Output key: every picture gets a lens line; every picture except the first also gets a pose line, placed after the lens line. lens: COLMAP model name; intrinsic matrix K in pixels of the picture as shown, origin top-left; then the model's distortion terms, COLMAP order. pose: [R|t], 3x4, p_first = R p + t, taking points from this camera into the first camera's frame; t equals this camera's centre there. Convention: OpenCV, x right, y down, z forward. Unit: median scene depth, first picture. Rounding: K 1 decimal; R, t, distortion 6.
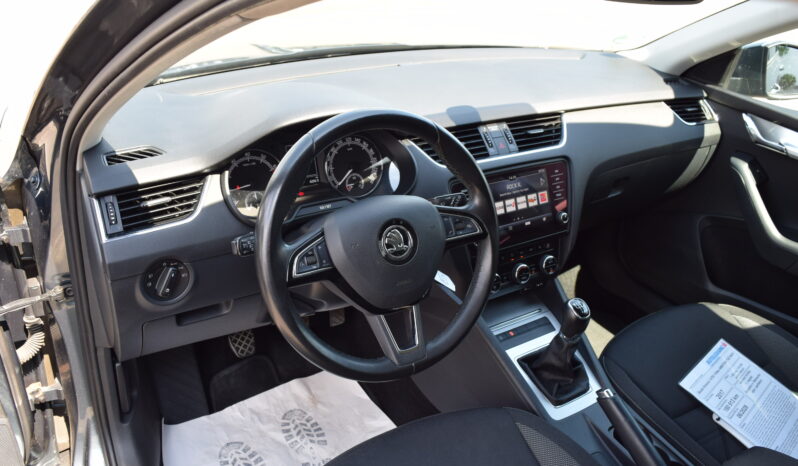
lens RADIAL K [[637.9, 0, 399.0], [0, 637.9, 233.0], [0, 0, 1]] dist [-0.076804, -0.004773]
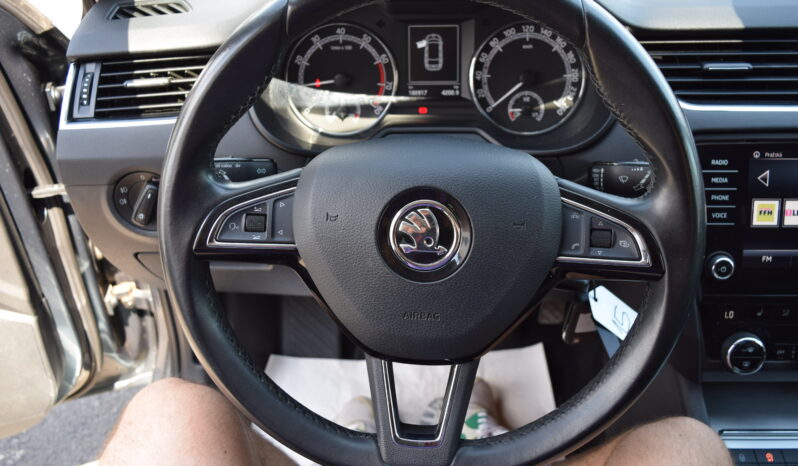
lens RADIAL K [[739.7, 0, 399.0], [0, 739.7, 233.0], [0, 0, 1]] dist [-0.075454, 0.005931]
pose [[0.808557, 0.255191, -0.530202, 0.202118], [-0.193776, 0.966280, 0.169572, -0.057240], [0.555596, -0.034368, 0.830742, 0.370253]]
